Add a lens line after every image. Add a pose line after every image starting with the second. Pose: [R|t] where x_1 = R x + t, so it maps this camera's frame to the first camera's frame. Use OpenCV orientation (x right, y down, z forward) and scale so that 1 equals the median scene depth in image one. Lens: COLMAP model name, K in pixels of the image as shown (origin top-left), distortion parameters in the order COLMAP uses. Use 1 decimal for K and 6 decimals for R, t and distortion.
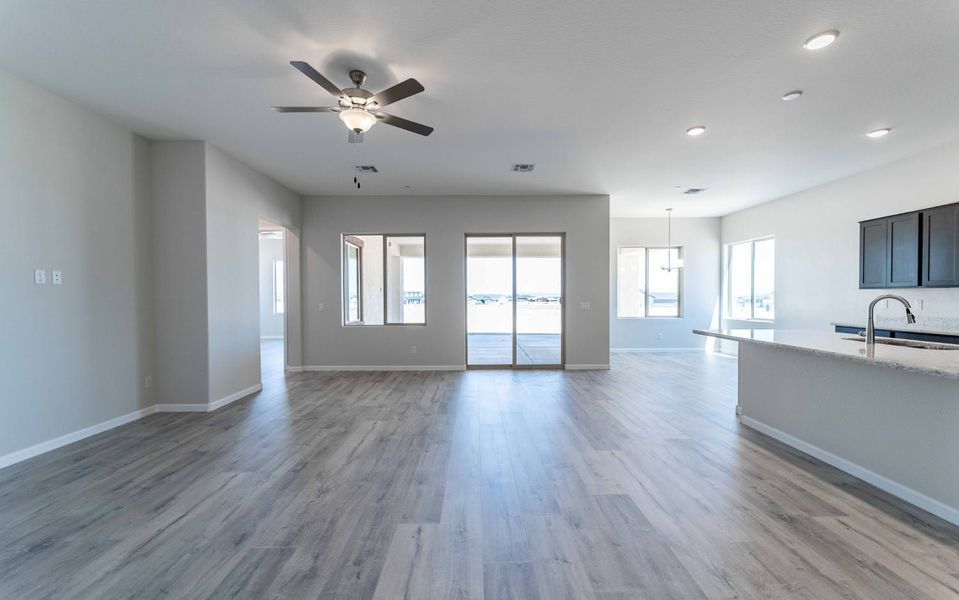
lens RADIAL K [[388.3, 0, 478.2], [0, 388.3, 302.9], [0, 0, 1]] dist [-0.001467, -0.000084]
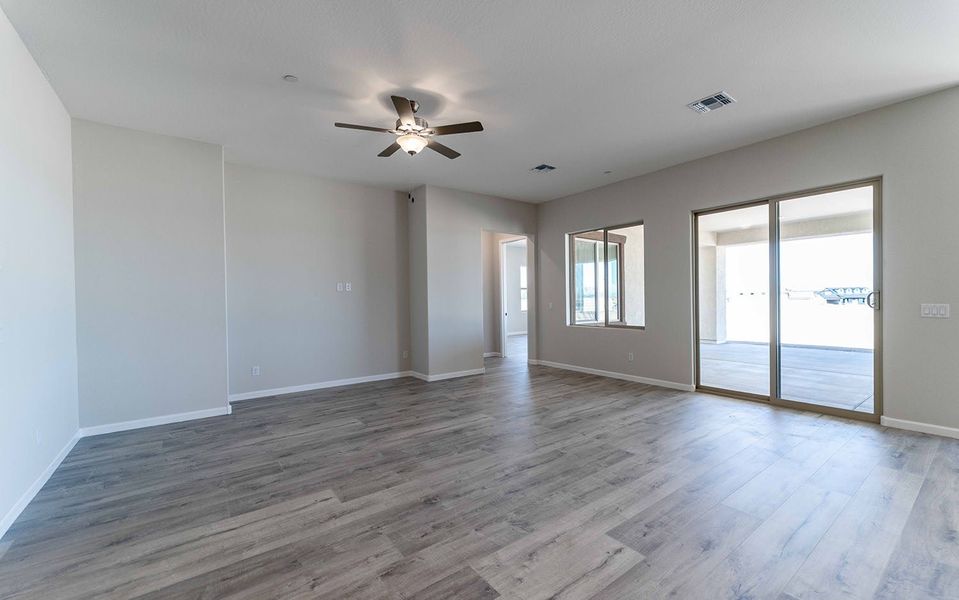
lens RADIAL K [[388.3, 0, 478.2], [0, 388.3, 302.9], [0, 0, 1]] dist [-0.001467, -0.000084]
pose [[0.590823, 0.004915, -0.806786, 0.397406], [-0.003727, 0.999987, 0.003363, -0.001669], [0.806793, 0.001020, 0.590834, 0.259097]]
